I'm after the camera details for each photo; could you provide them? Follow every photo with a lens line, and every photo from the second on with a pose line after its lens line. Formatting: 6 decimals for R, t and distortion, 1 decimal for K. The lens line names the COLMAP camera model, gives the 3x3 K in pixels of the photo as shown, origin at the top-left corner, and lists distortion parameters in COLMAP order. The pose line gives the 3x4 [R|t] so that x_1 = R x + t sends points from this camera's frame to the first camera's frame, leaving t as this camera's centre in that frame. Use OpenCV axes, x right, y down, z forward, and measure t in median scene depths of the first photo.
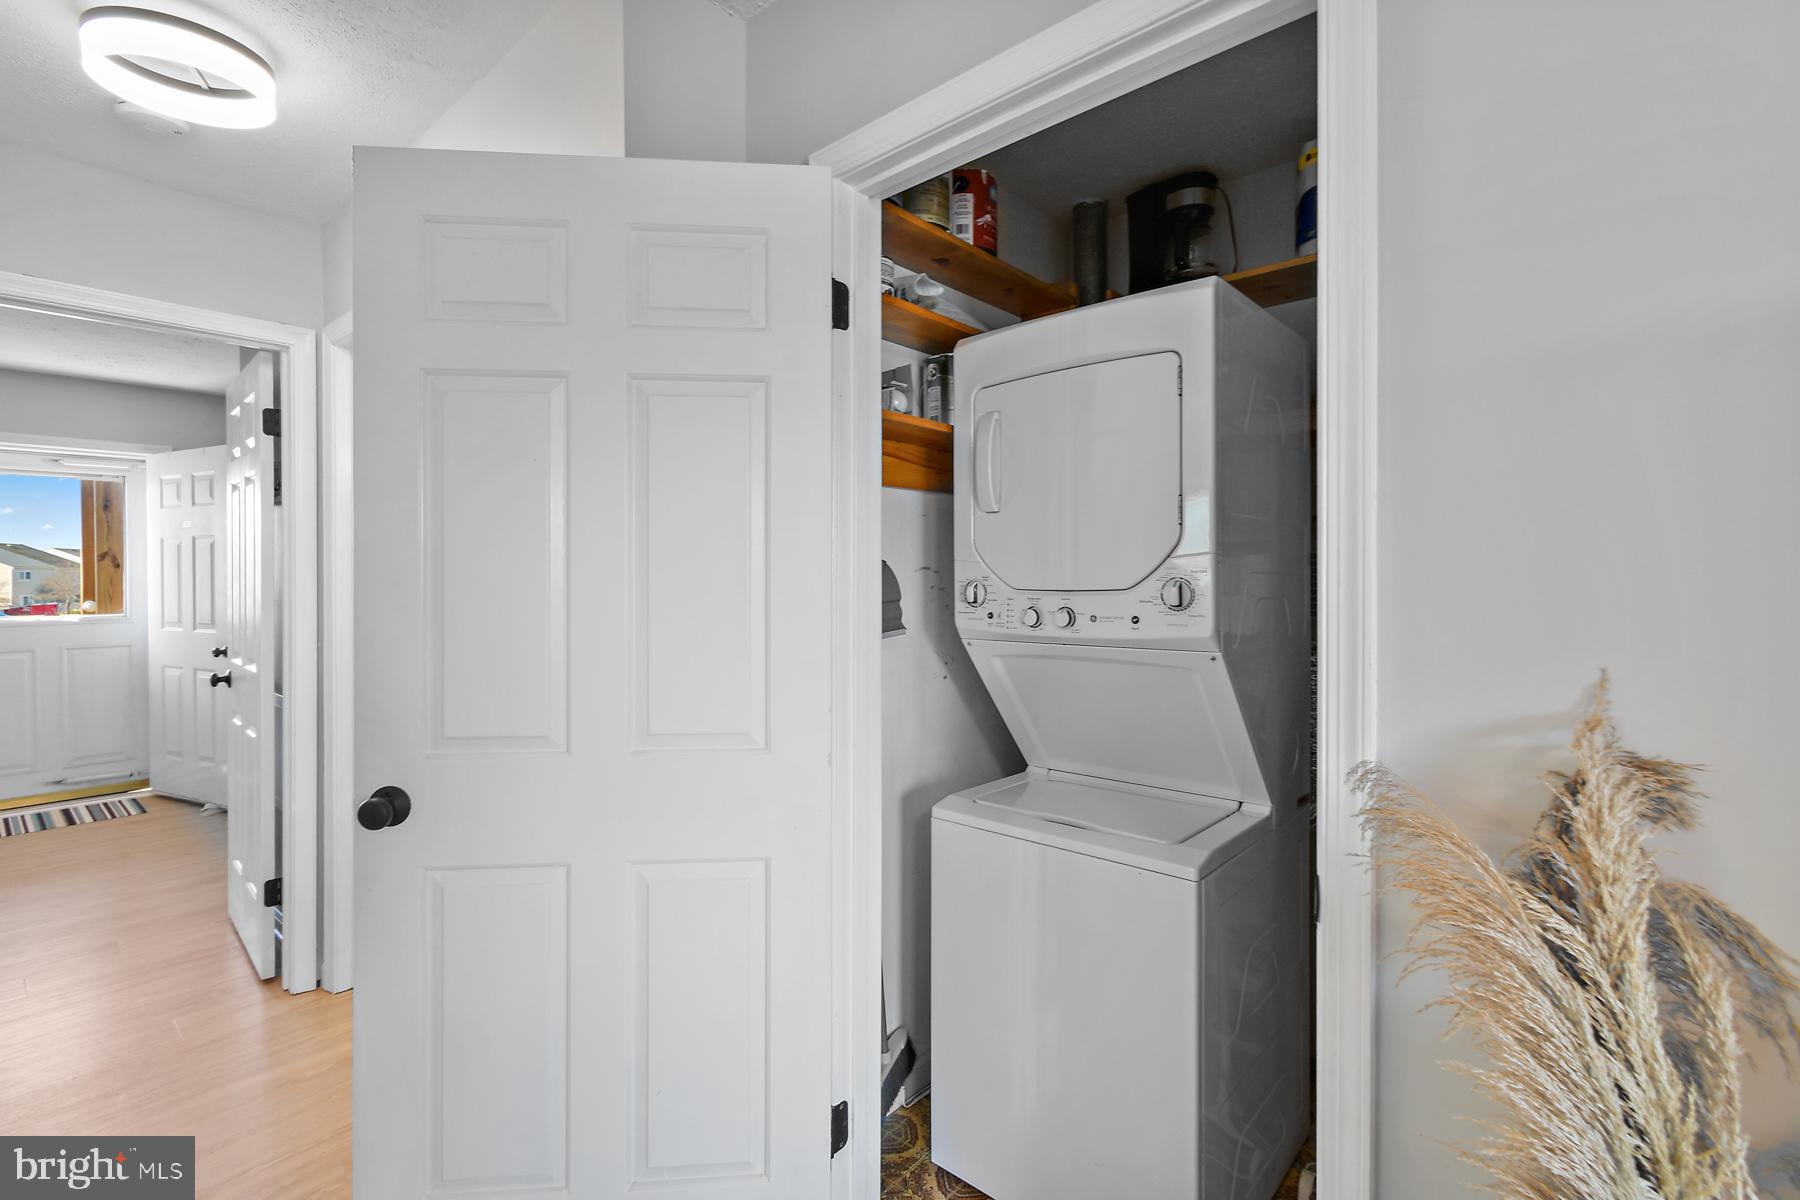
lens RADIAL K [[826.7, 0, 904.1], [0, 826.7, 575.3], [0, 0, 1]] dist [0.002502, 0.000582]
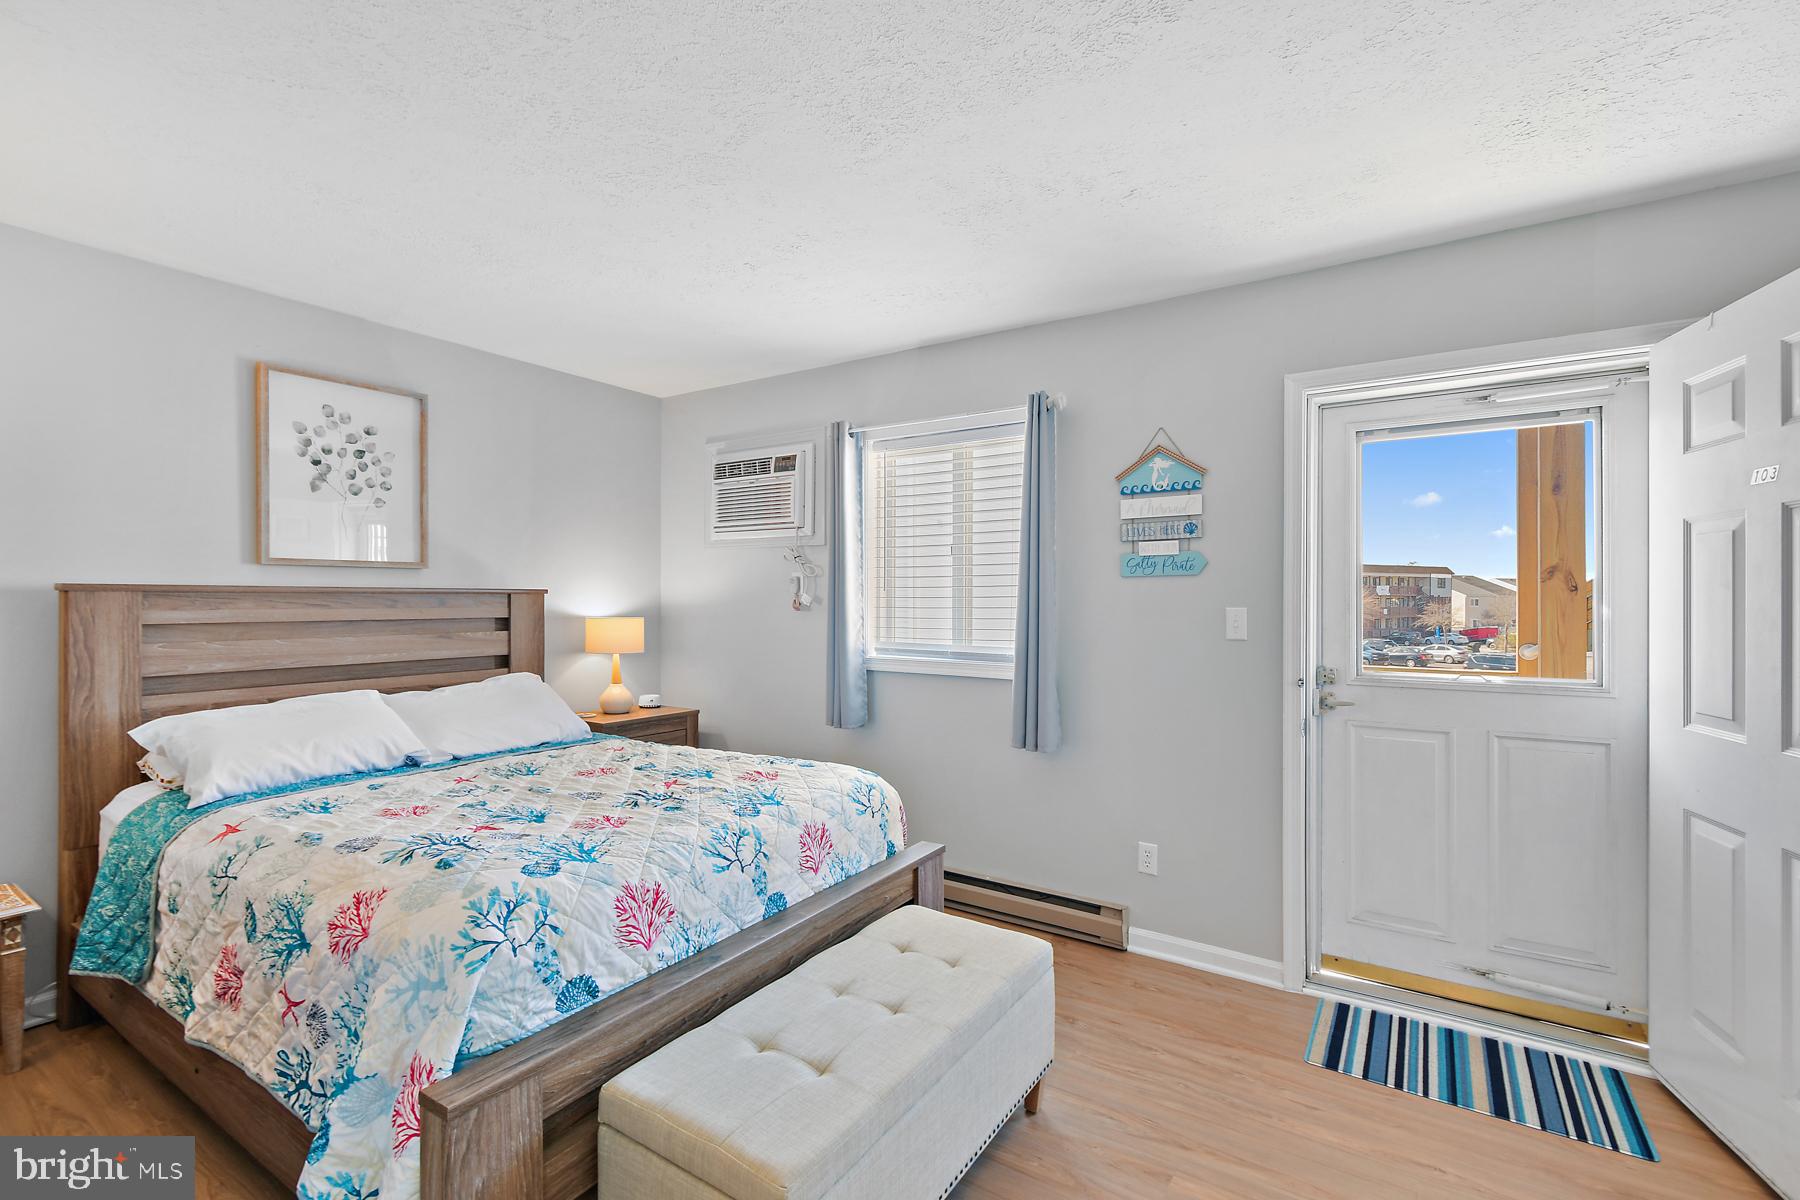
lens RADIAL K [[801.5, 0, 899.8], [0, 801.5, 606.3], [0, 0, 1]] dist [0.000072, -0.000018]
pose [[0.133129, 0.008464, -0.991063, -0.532845], [-0.004080, 0.999960, 0.007992, -0.001102], [0.991090, 0.002979, 0.133158, 0.533268]]
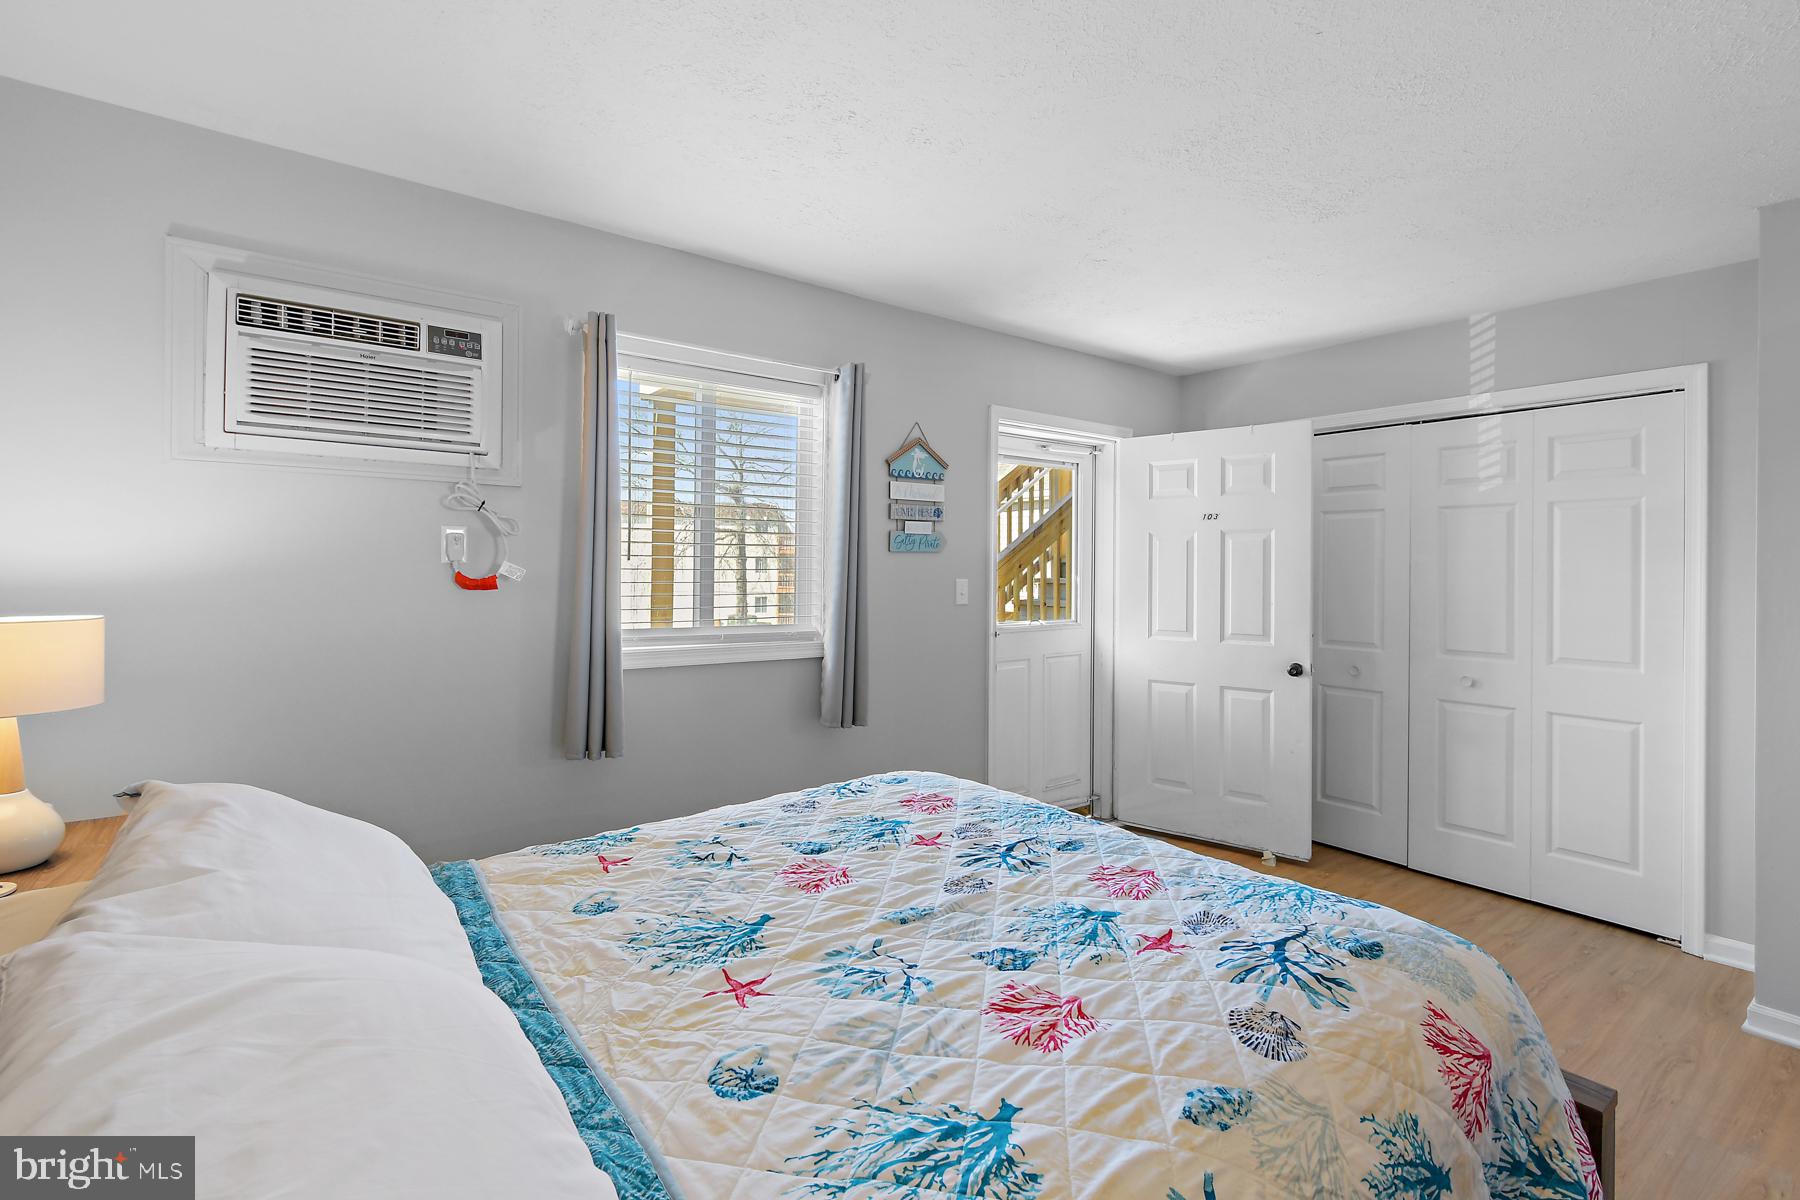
lens RADIAL K [[805.9, 0, 900.3], [0, 805.9, 567.8], [0, 0, 1]] dist [-0.000517, -0.000129]
pose [[0.977679, 0.008030, -0.209952, -0.978539], [-0.008893, 0.999955, -0.003167, -0.003927], [0.209917, 0.004964, 0.977707, 0.119036]]
